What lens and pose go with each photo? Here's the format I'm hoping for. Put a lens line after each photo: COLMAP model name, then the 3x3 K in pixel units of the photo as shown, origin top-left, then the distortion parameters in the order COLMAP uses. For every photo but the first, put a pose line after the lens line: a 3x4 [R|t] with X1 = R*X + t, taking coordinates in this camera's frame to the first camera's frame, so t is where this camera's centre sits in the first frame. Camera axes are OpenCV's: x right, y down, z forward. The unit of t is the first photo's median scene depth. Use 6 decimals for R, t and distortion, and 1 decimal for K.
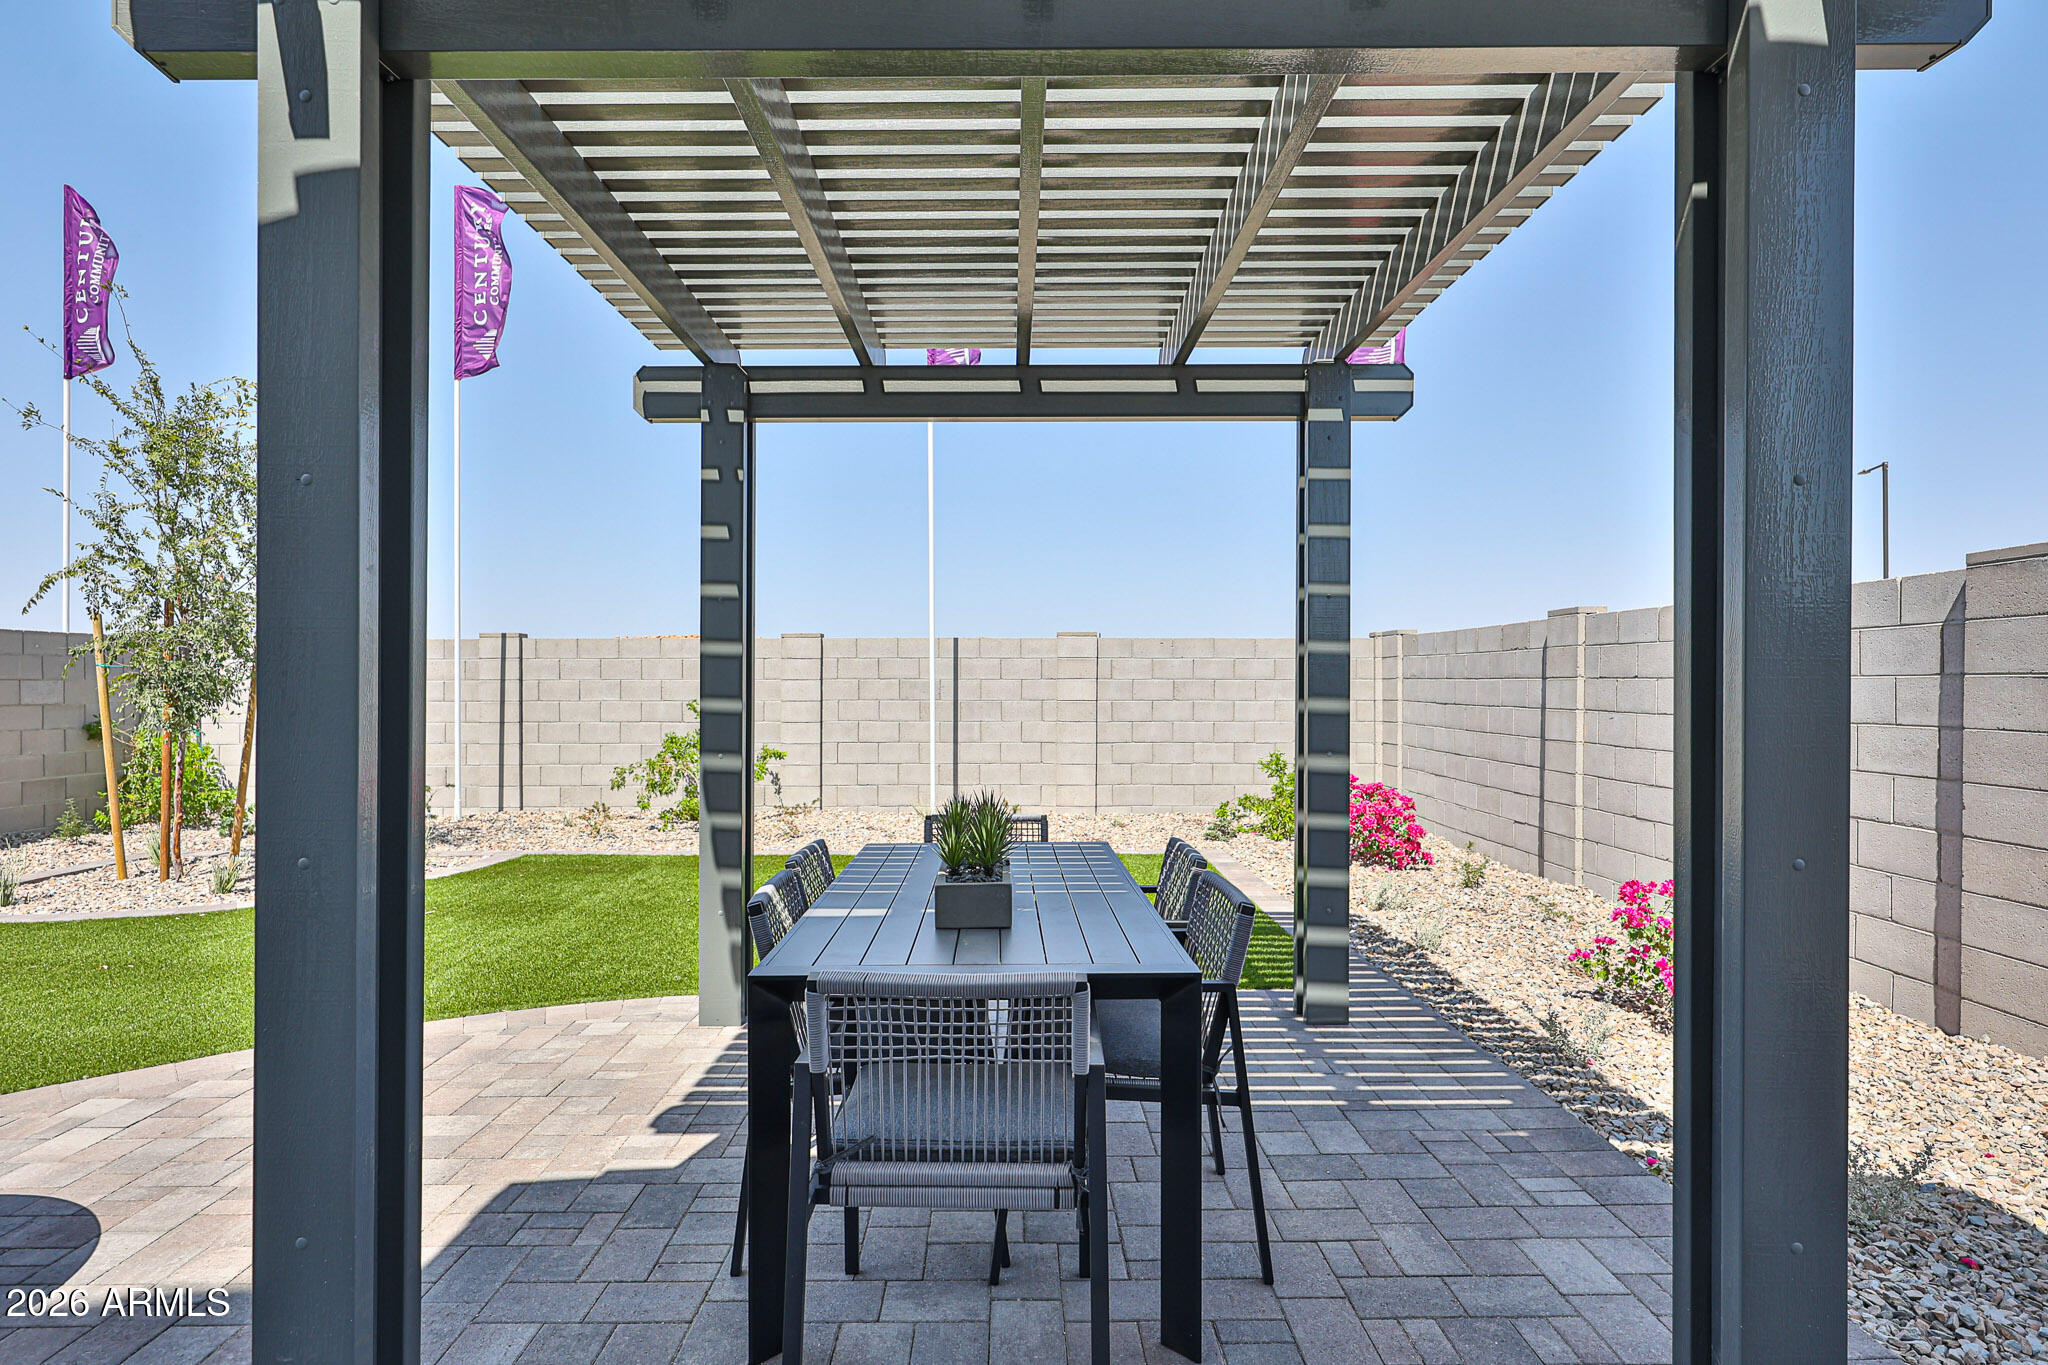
lens RADIAL K [[1043.0, 0, 1016.9], [0, 1043.0, 682.1], [0, 0, 1]] dist [0.000459, 0.000227]
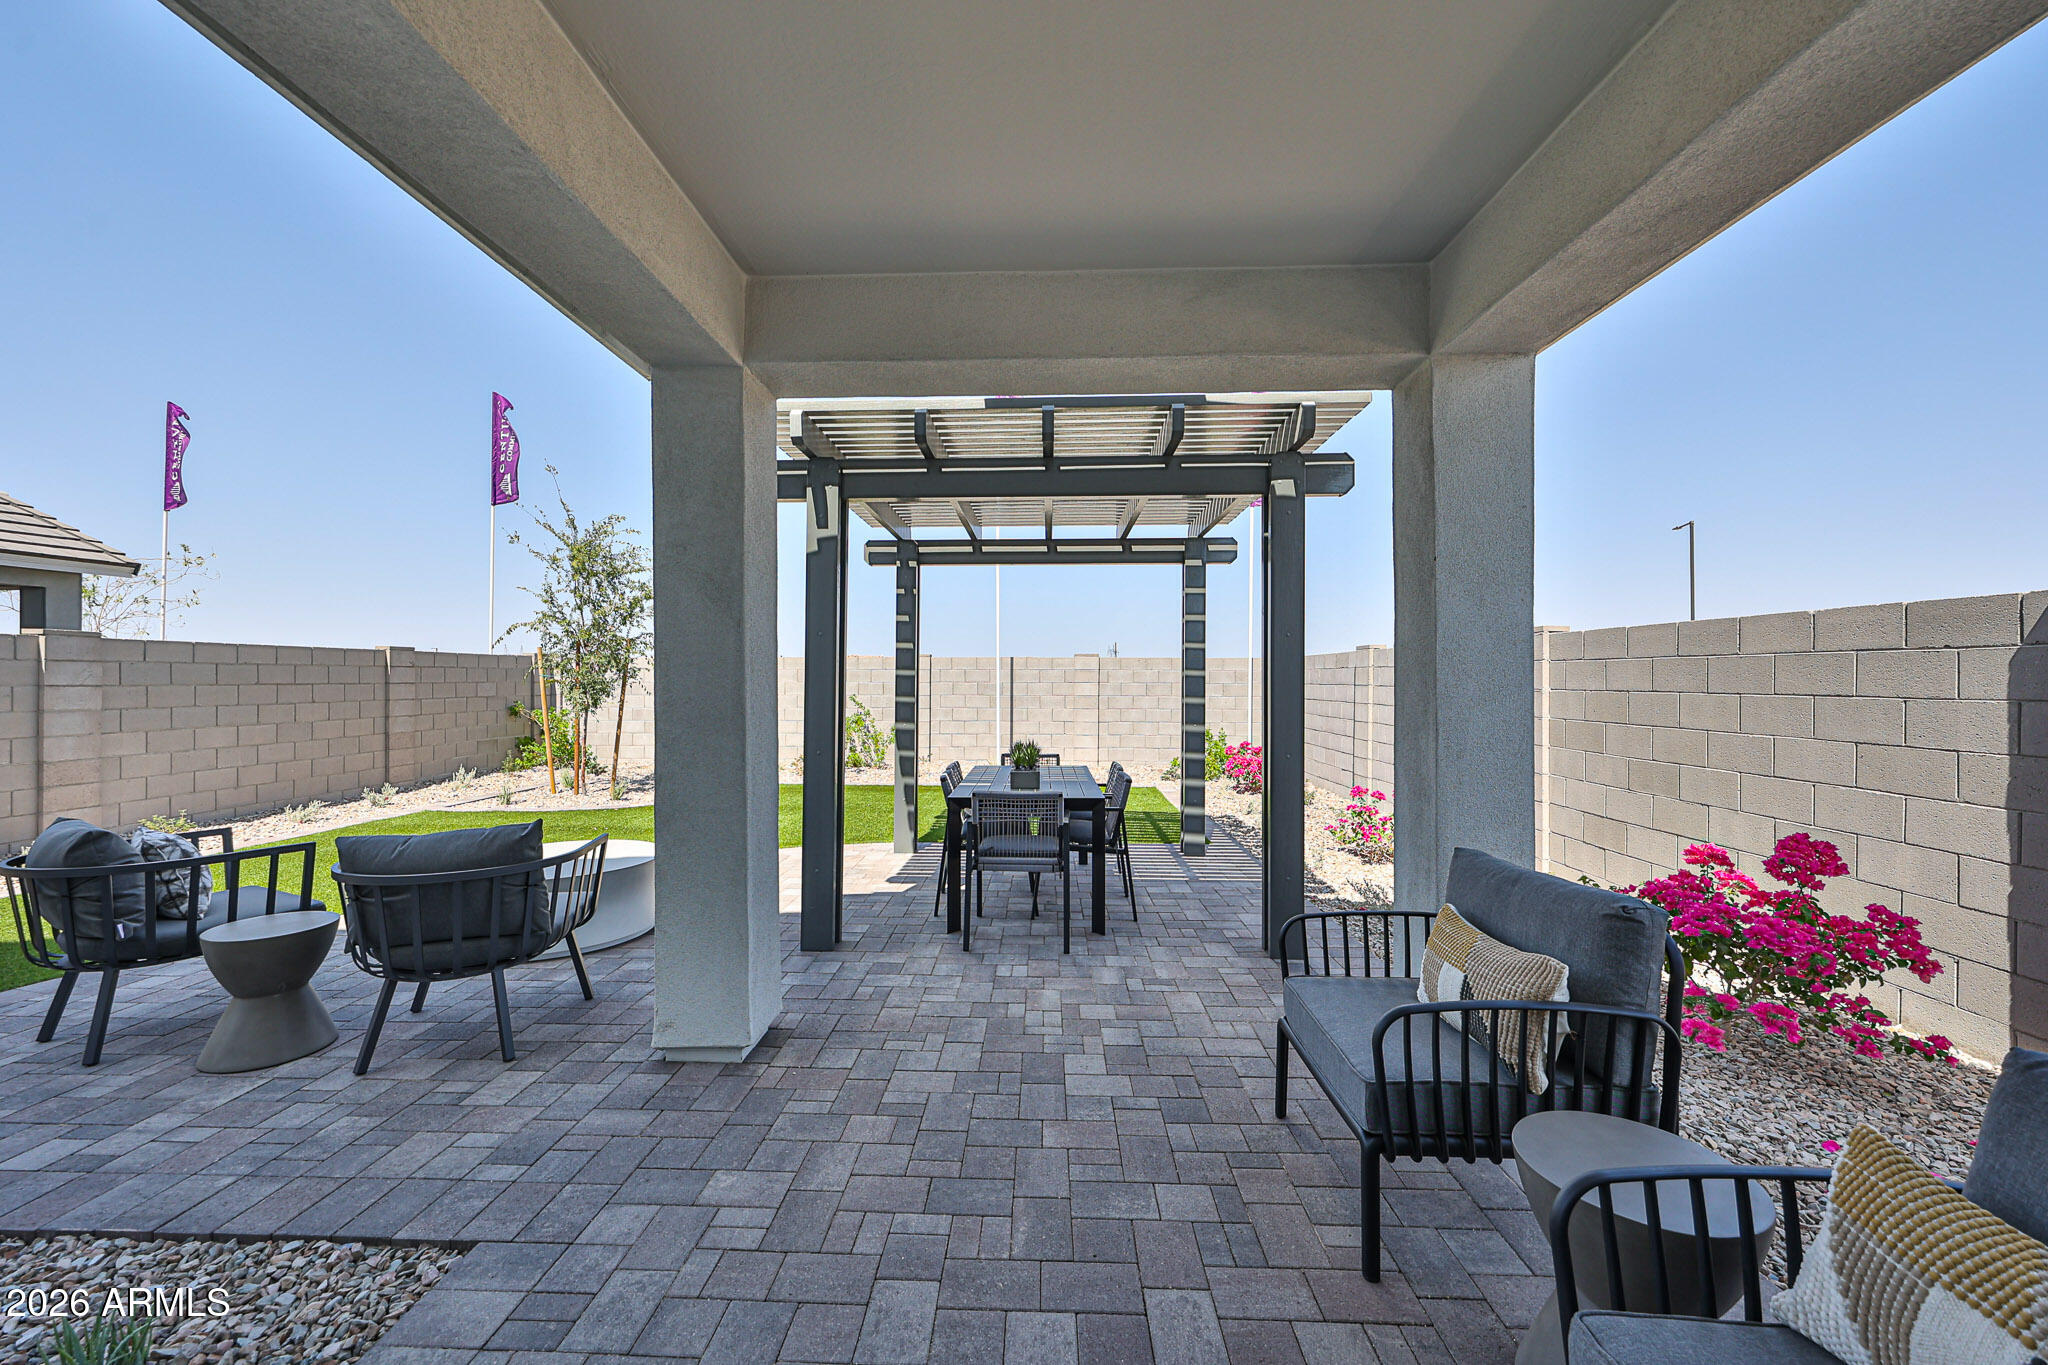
lens RADIAL K [[782.9, 0, 1029.3], [0, 782.9, 679.2], [0, 0, 1]] dist [0.006069, 0.000122]
pose [[0.999488, 0.003972, -0.031763, 0.017225], [-0.003952, 0.999992, 0.000681, -0.022035], [0.031765, -0.000555, 0.999495, -0.551636]]
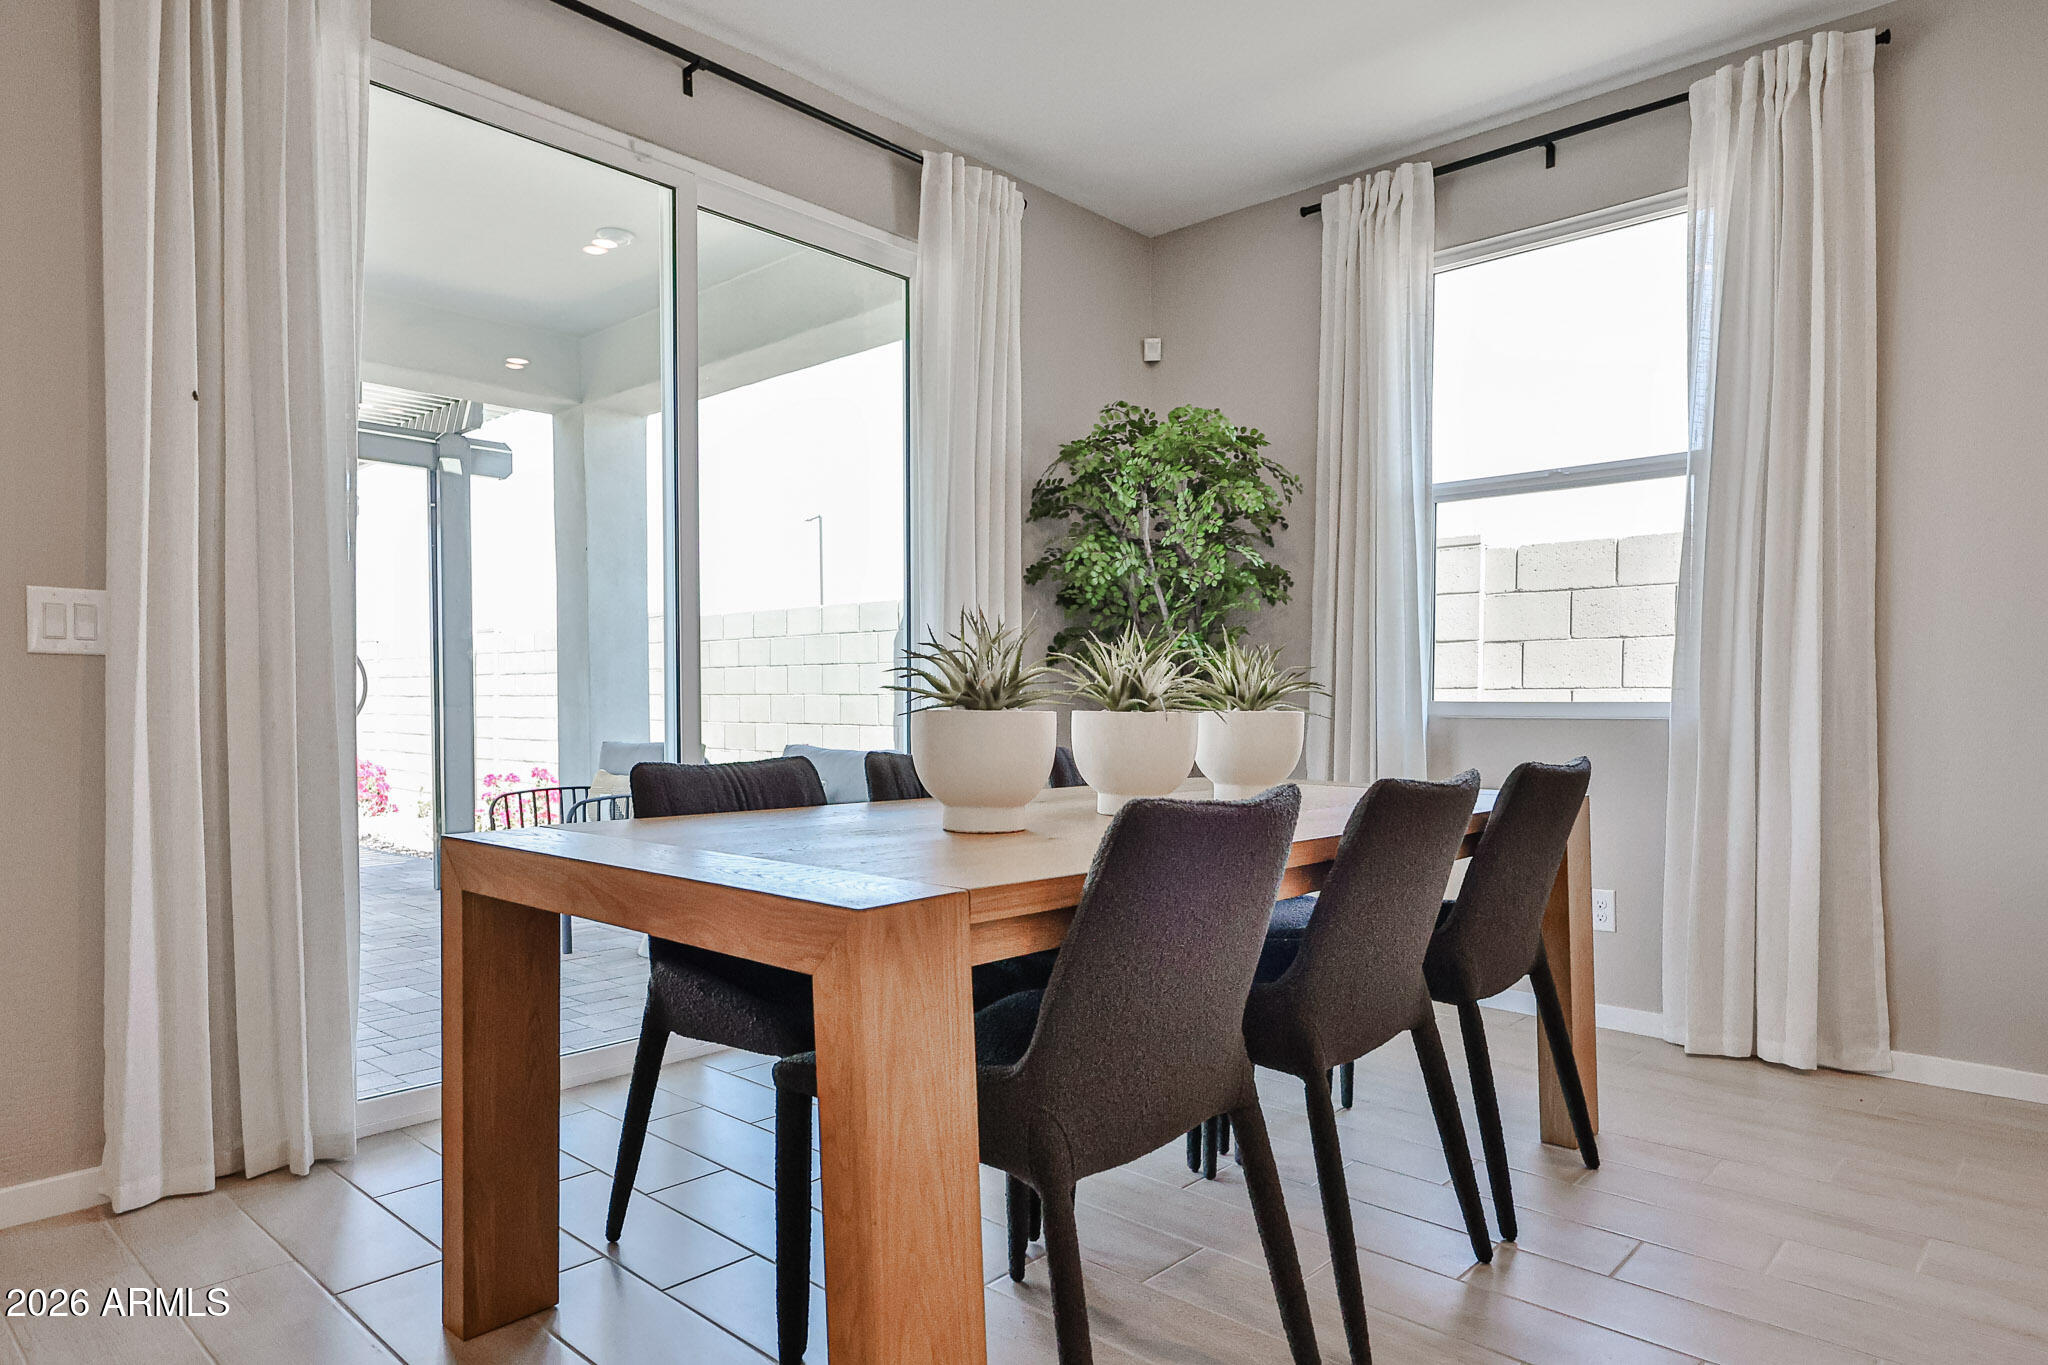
lens RADIAL K [[1193.6, 0, 1024.1], [0, 1193.6, 689.2], [0, 0, 1]] dist [-0.000724, 0.001146]
pose [[0.674864, 0.012641, 0.737834, -0.359833], [-0.007419, 0.999919, -0.010346, 0.055665], [-0.737905, 0.001508, 0.674903, -1.233076]]
